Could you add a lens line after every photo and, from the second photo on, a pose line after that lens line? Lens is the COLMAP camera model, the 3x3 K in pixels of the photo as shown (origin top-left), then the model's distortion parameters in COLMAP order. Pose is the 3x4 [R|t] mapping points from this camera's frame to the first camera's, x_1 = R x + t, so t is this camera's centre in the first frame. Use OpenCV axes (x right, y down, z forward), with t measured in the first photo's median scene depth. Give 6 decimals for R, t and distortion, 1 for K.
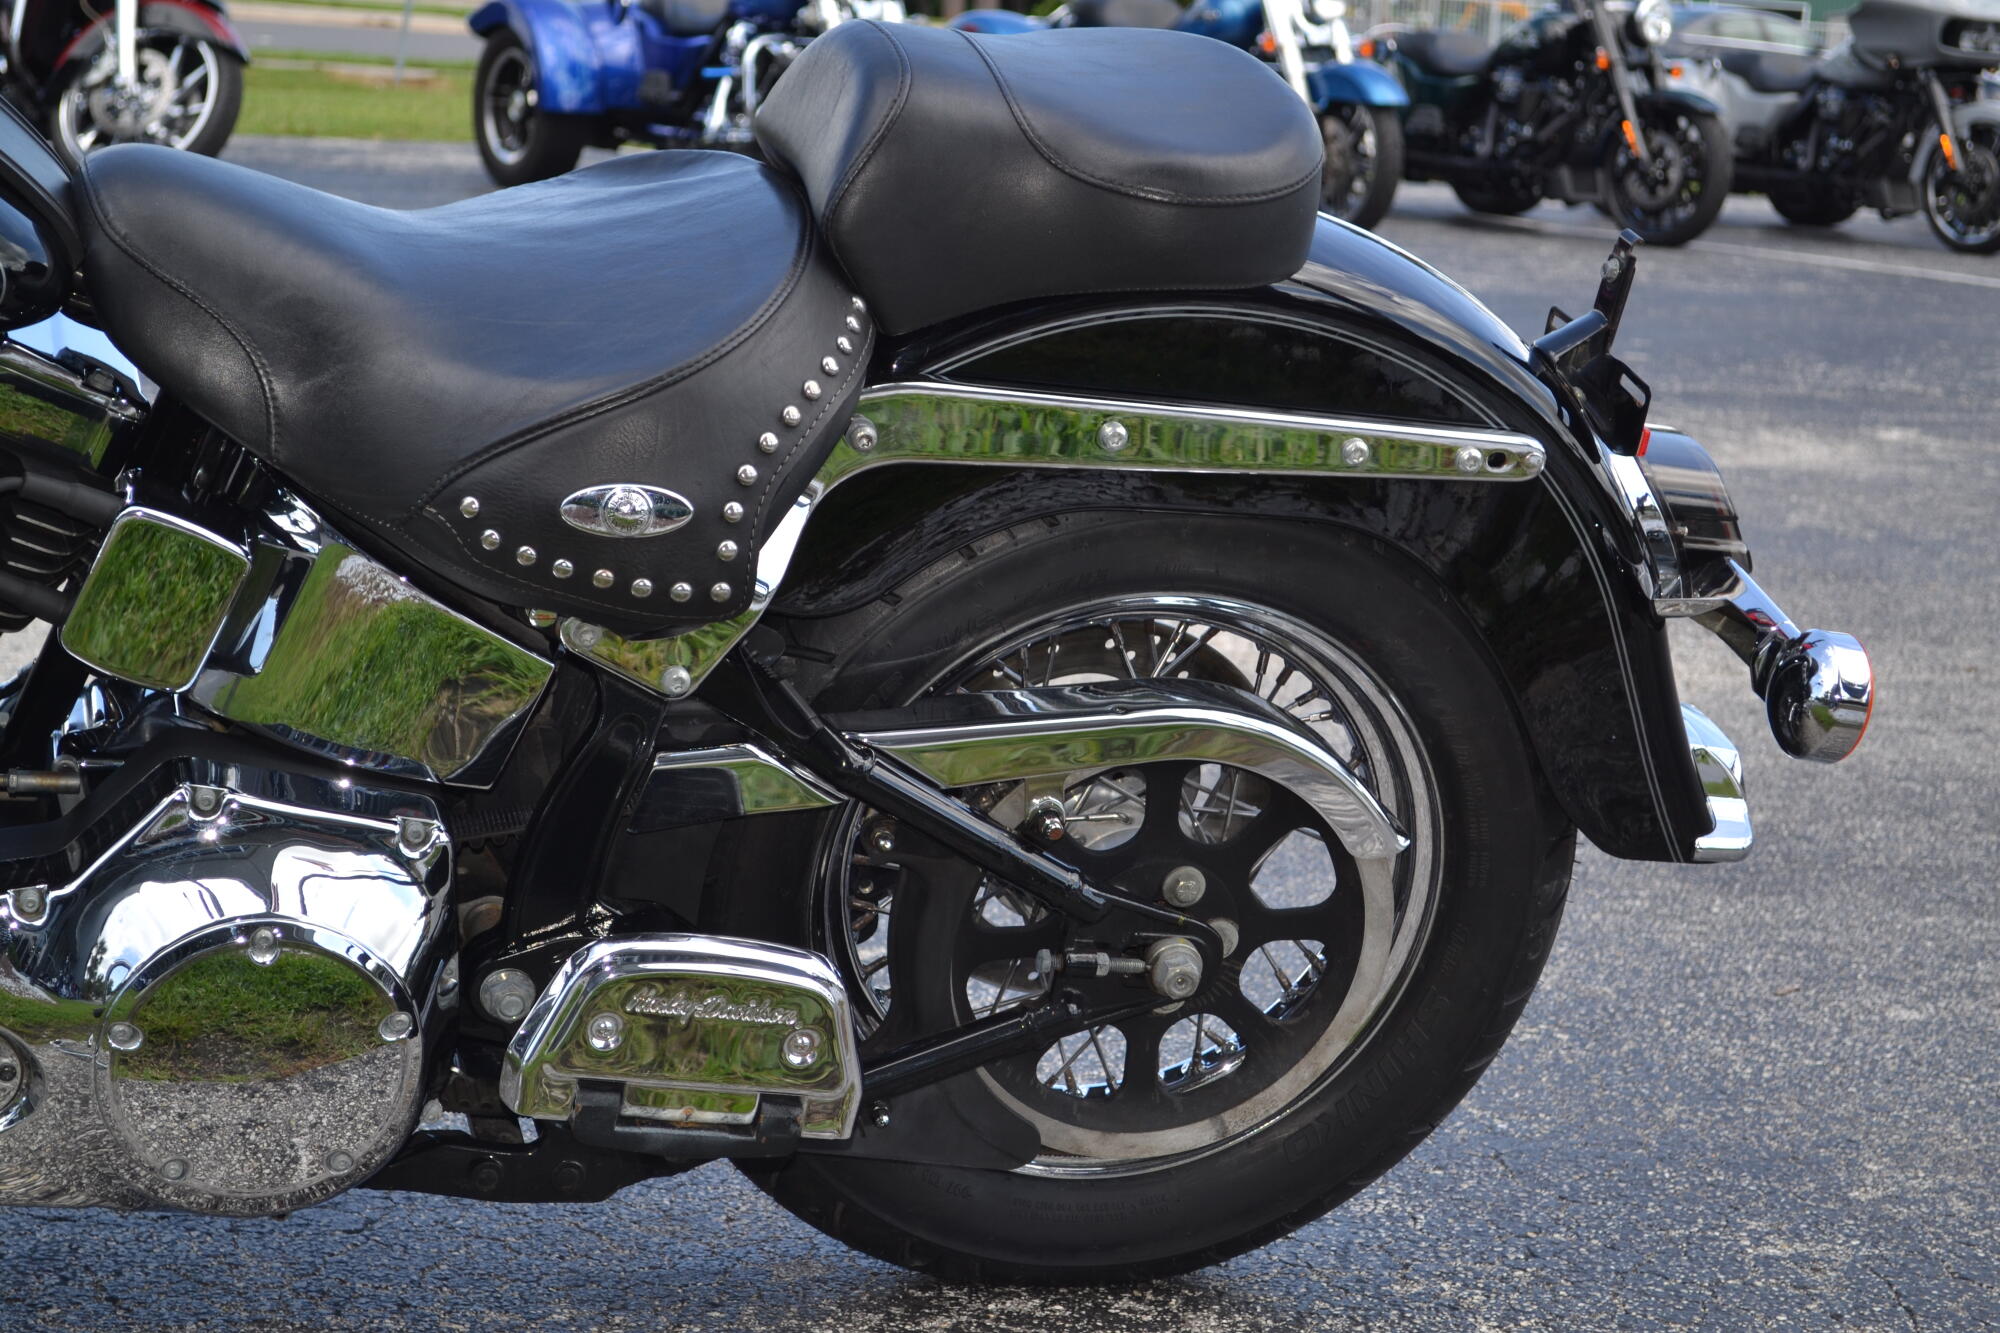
lens RADIAL K [[3745.9, 0, 992.0], [0, 3745.9, 663.5], [0, 0, 1]] dist [0.005426, 0.107097]
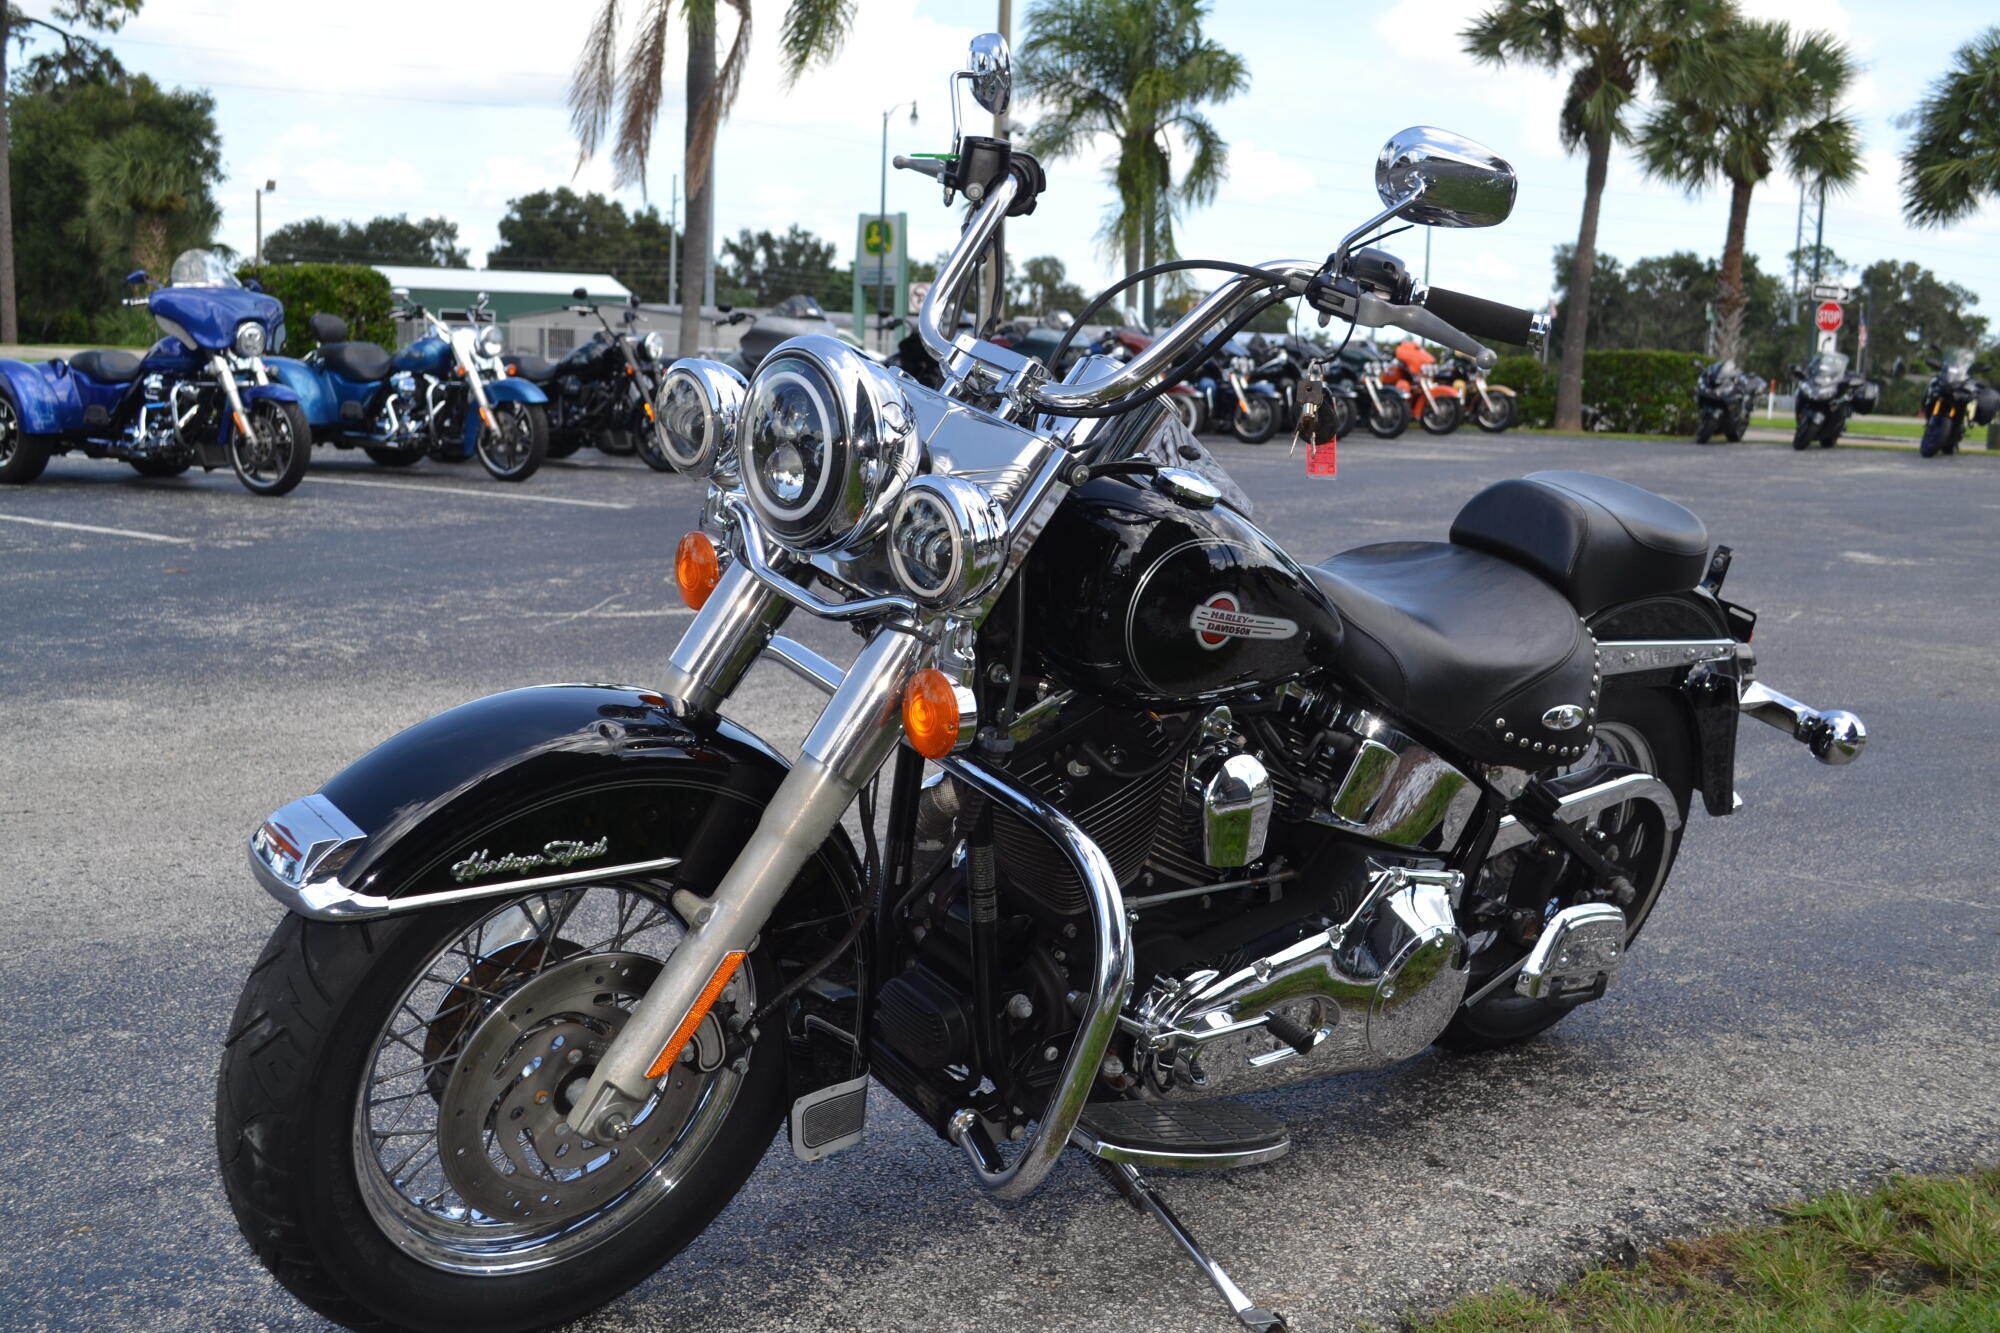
lens RADIAL K [[2181.2, 0, 969.0], [0, 2181.2, 666.9], [0, 0, 1]] dist [-0.068994, 0.018707]
pose [[0.907255, -0.095697, 0.409550, -0.845165], [0.099830, 0.994940, 0.011332, -0.108120], [-0.408562, 0.030605, 0.912217, -0.022990]]
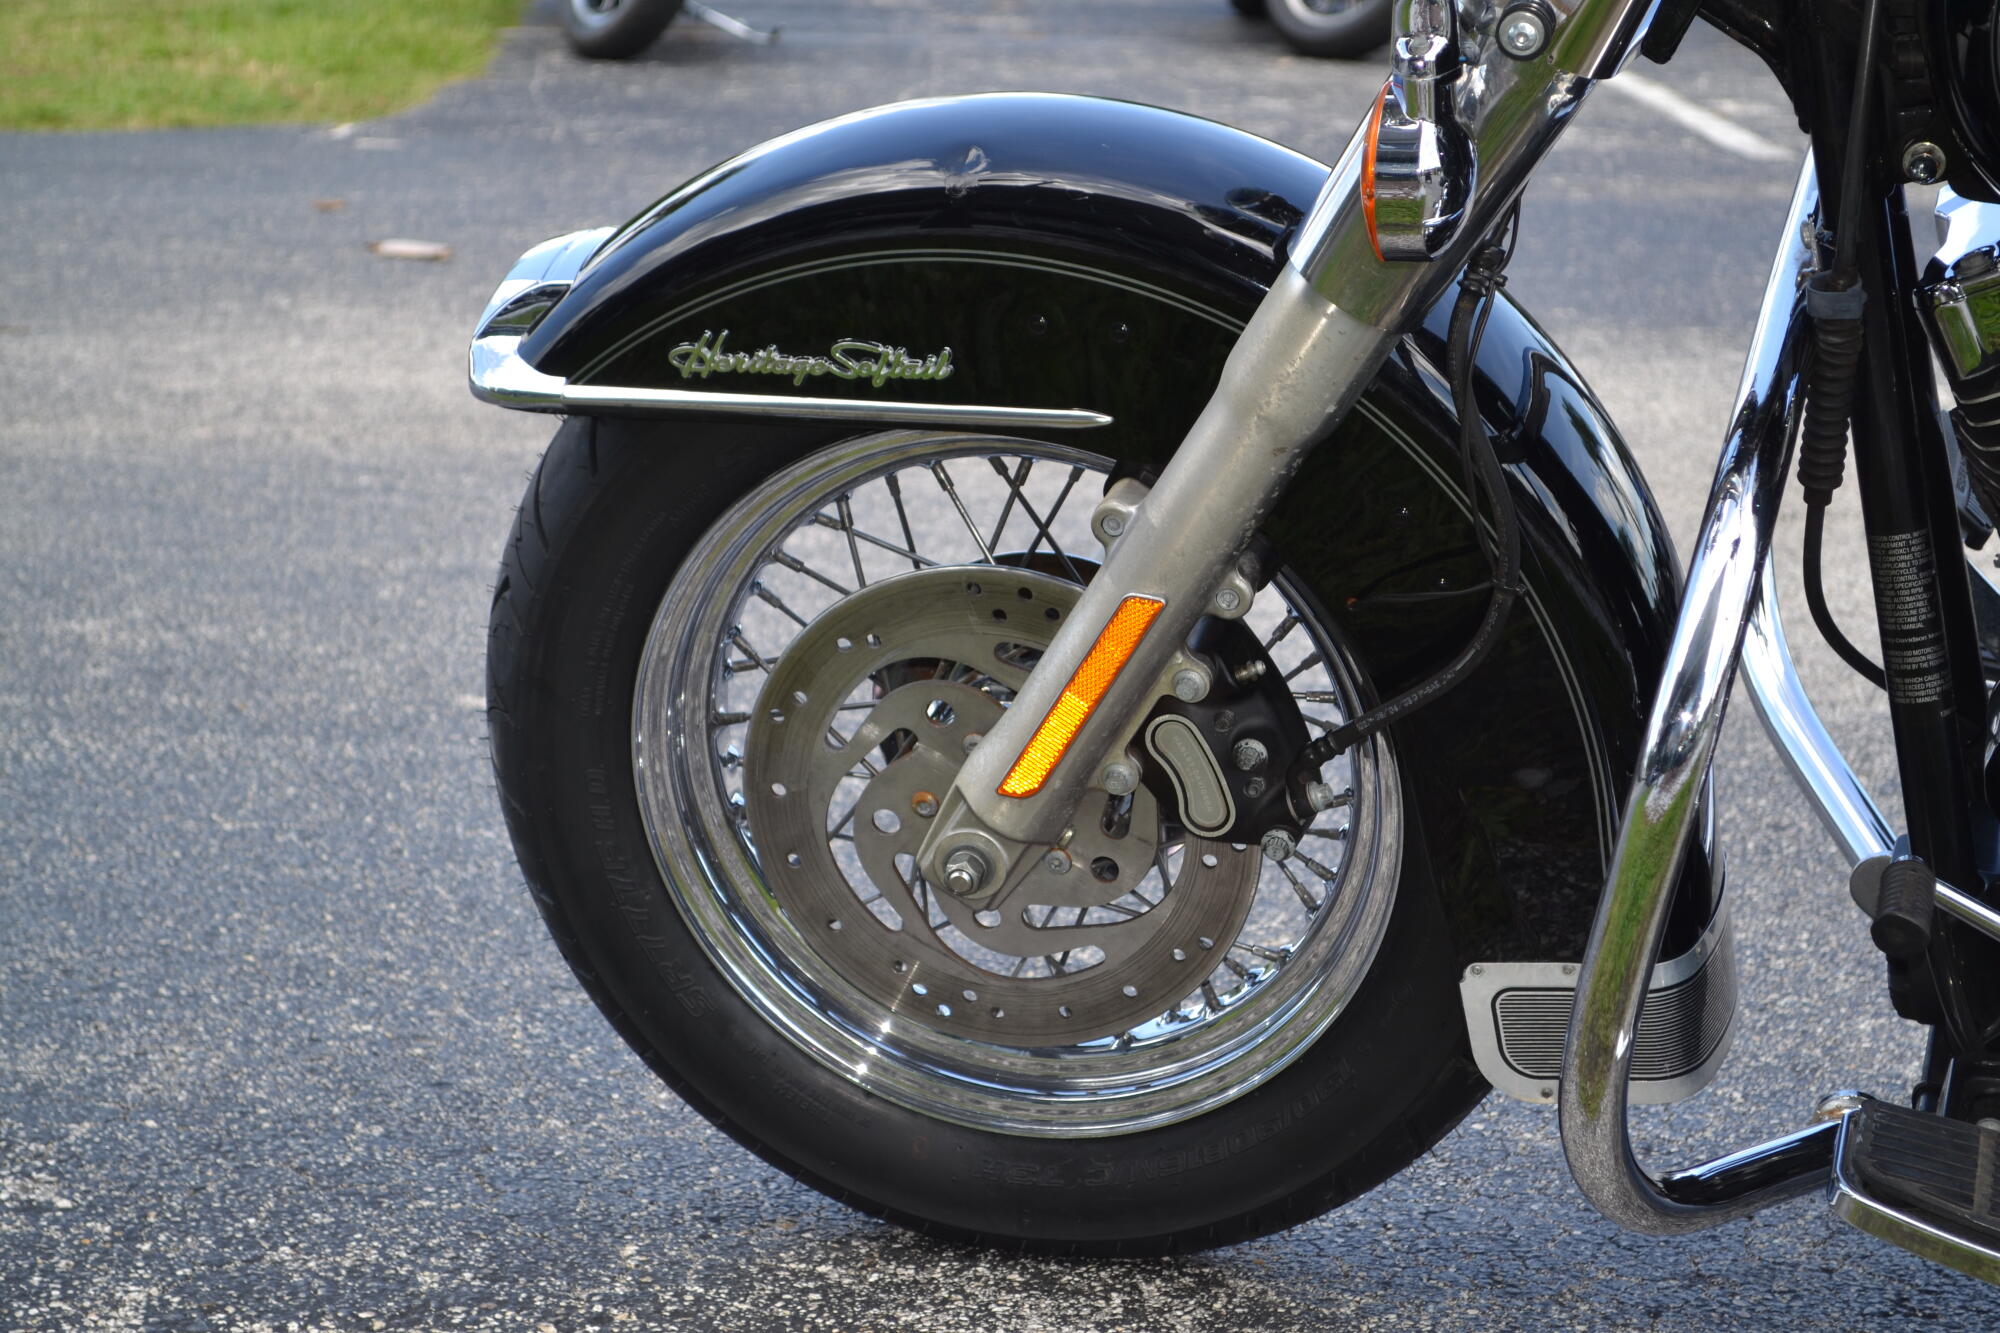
lens RADIAL K [[4331.2, 0, 1000.0], [0, 4331.2, 666.5], [0, 0, 1]] dist [-0.008695, 0.282433]
pose [[0.863471, 0.054698, -0.501424, -0.134317], [-0.048347, 0.998501, 0.025668, -0.001221], [0.502076, 0.002079, 0.864821, -0.008590]]
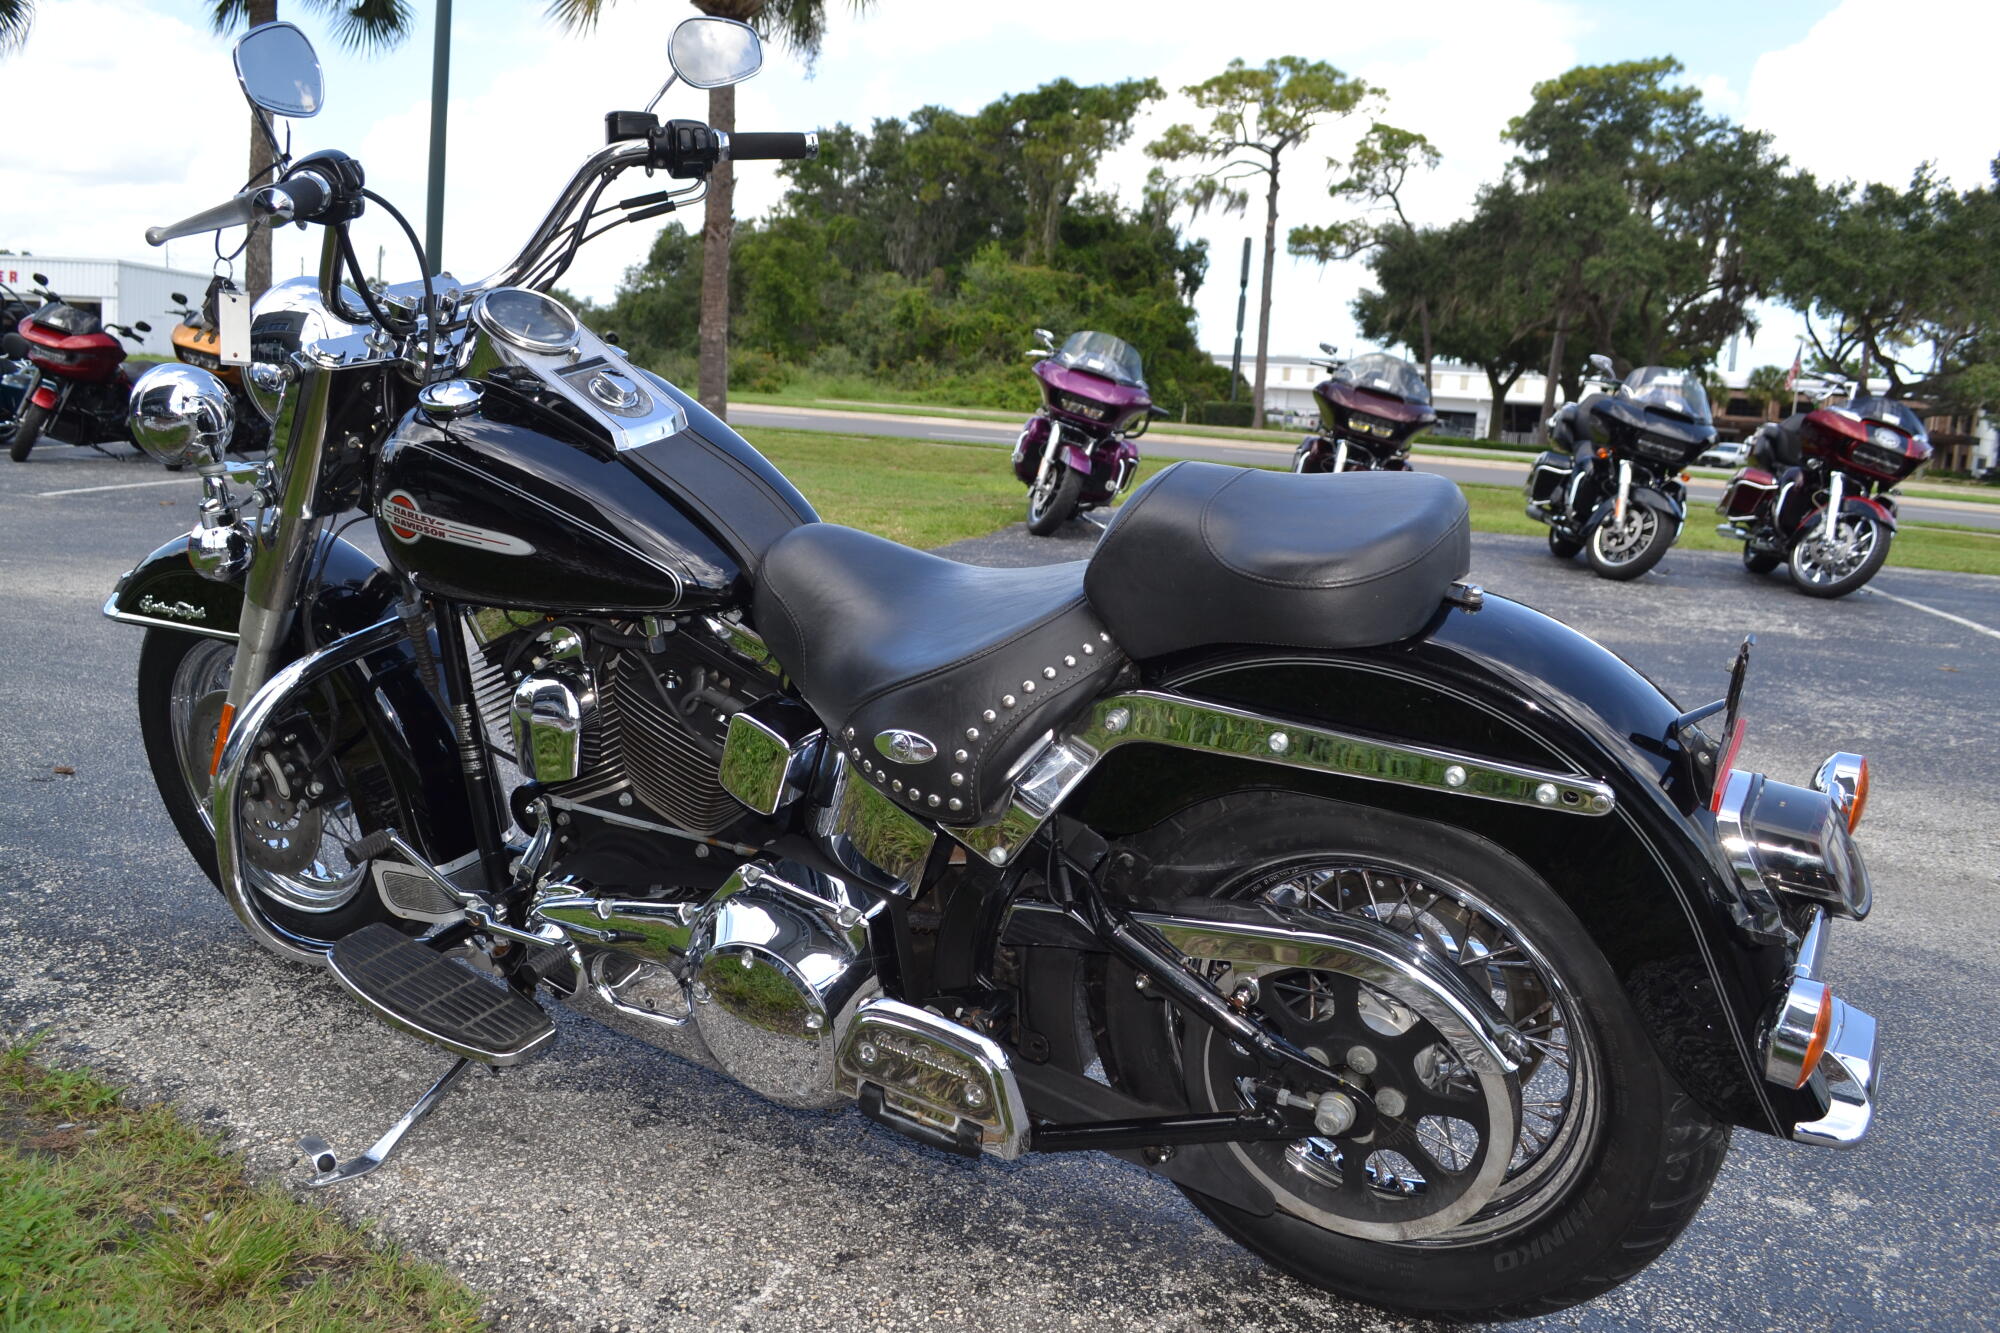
lens RADIAL K [[1687.2, 0, 992.6], [0, 1687.2, 666.1], [0, 0, 1]] dist [-0.080301, 0.016641]
pose [[0.707016, 0.089630, -0.701495, 0.407599], [-0.141771, 0.989763, -0.016426, -0.062699], [0.692842, 0.111065, 0.712485, 0.440799]]
